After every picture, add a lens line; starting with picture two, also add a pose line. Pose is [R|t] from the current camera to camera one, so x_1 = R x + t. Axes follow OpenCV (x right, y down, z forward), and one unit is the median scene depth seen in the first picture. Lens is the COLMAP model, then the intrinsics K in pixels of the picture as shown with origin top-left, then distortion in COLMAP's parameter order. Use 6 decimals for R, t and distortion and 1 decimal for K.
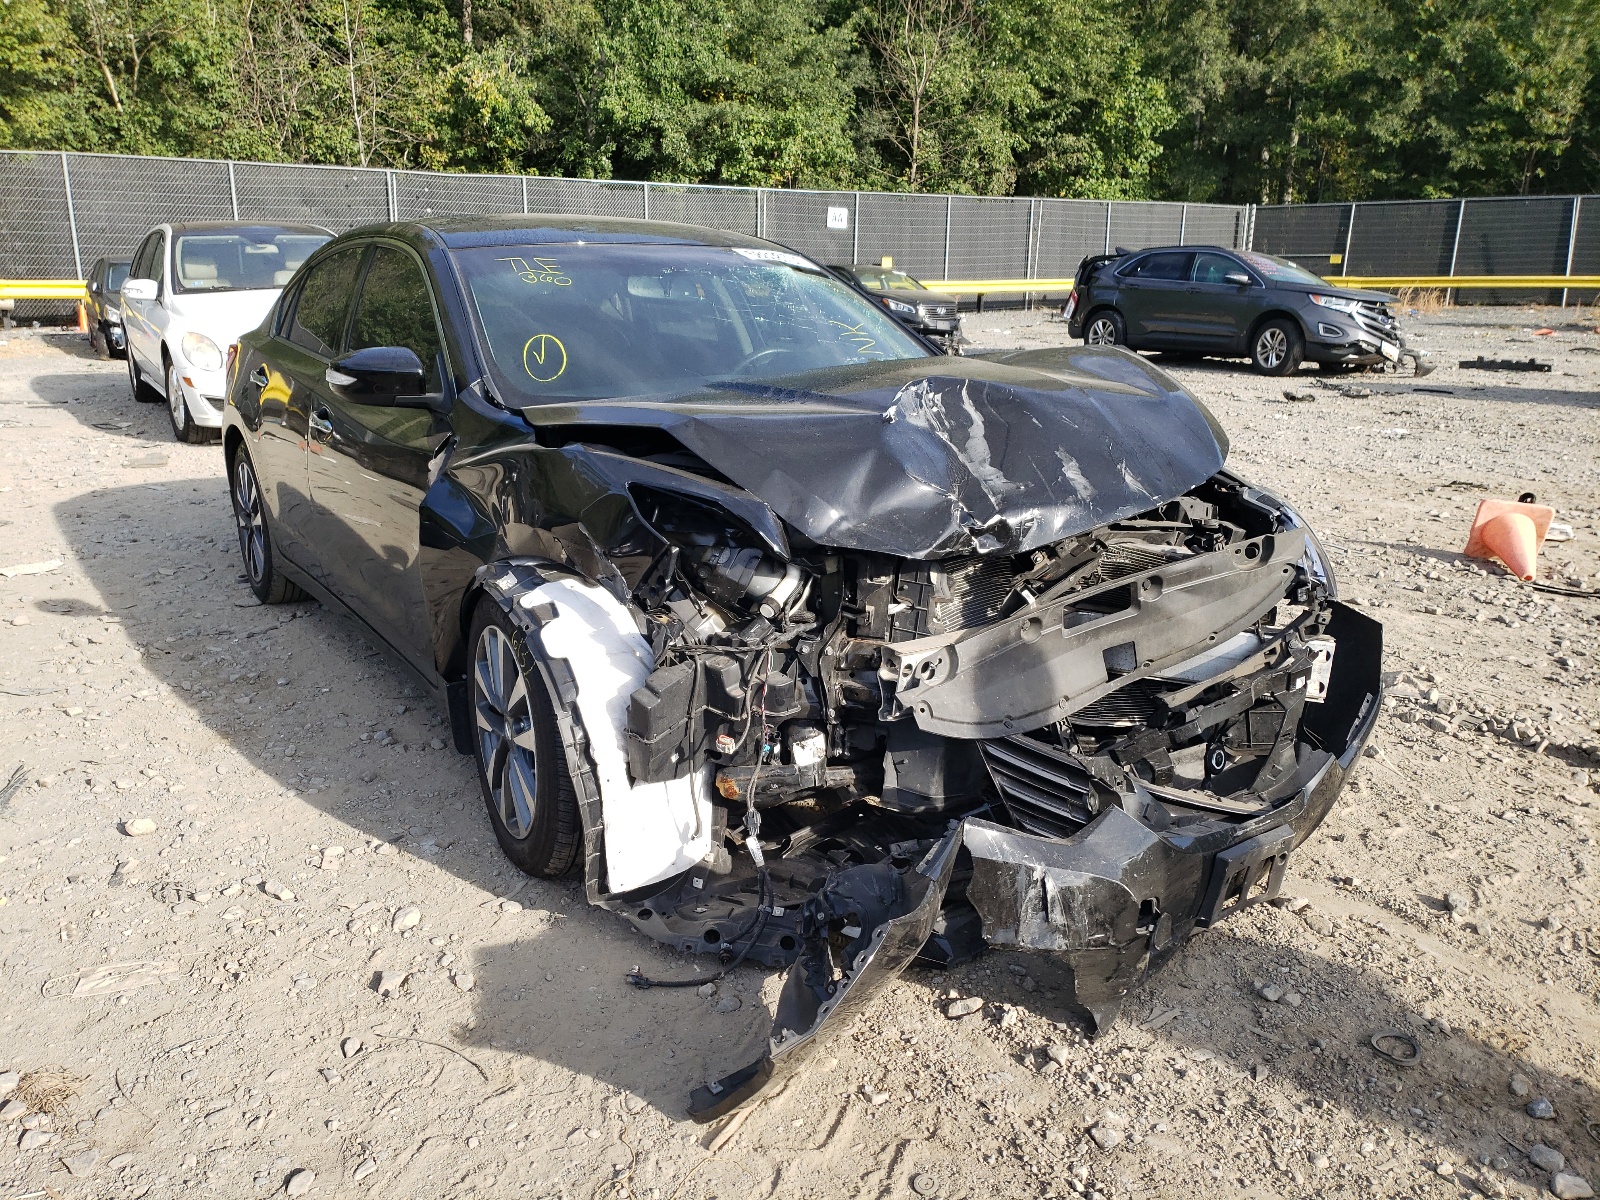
lens RADIAL K [[1275.2, 0, 809.5], [0, 1275.2, 599.9], [0, 0, 1]] dist [0.029980, -0.032027]
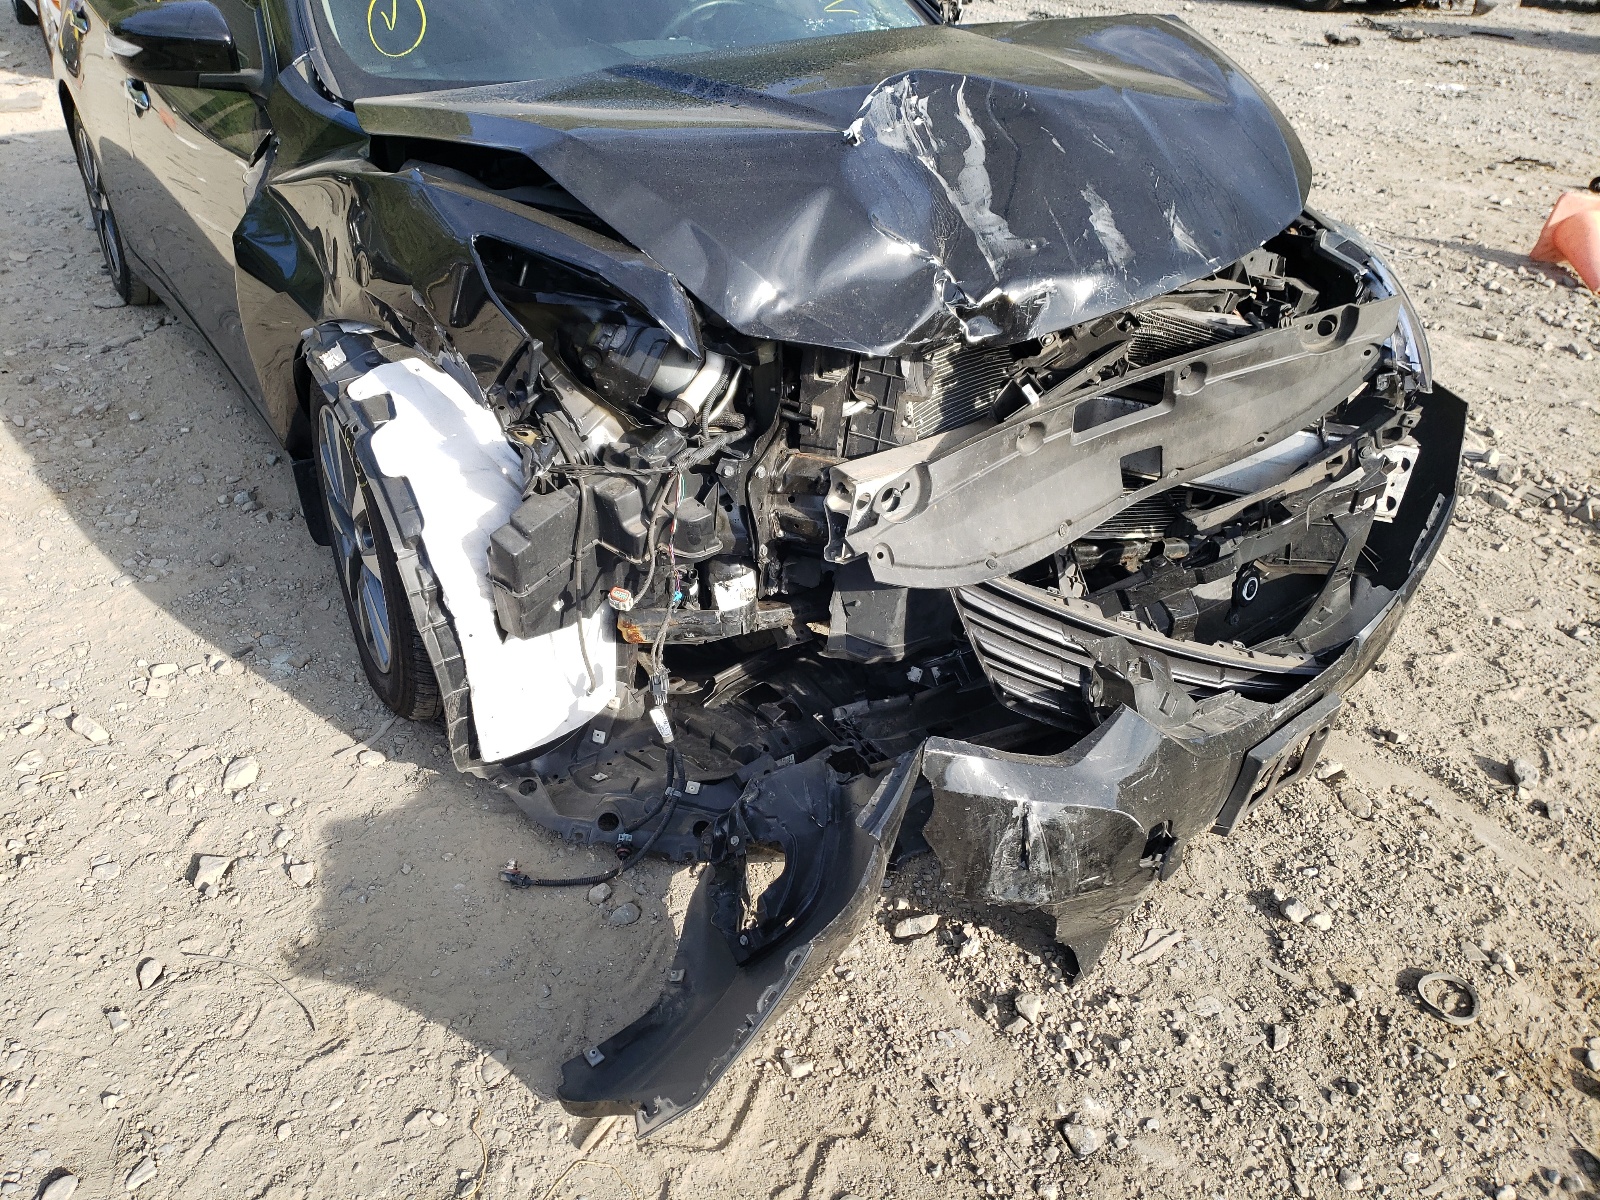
lens RADIAL K [[1275.2, 0, 784.5], [0, 1275.2, 595.7], [0, 0, 1]] dist [0.029980, -0.032027]
pose [[0.999778, 0.021066, -0.000781, 0.031387], [-0.020117, 0.964468, 0.263431, -0.086159], [0.006302, -0.263357, 0.964678, 0.250850]]
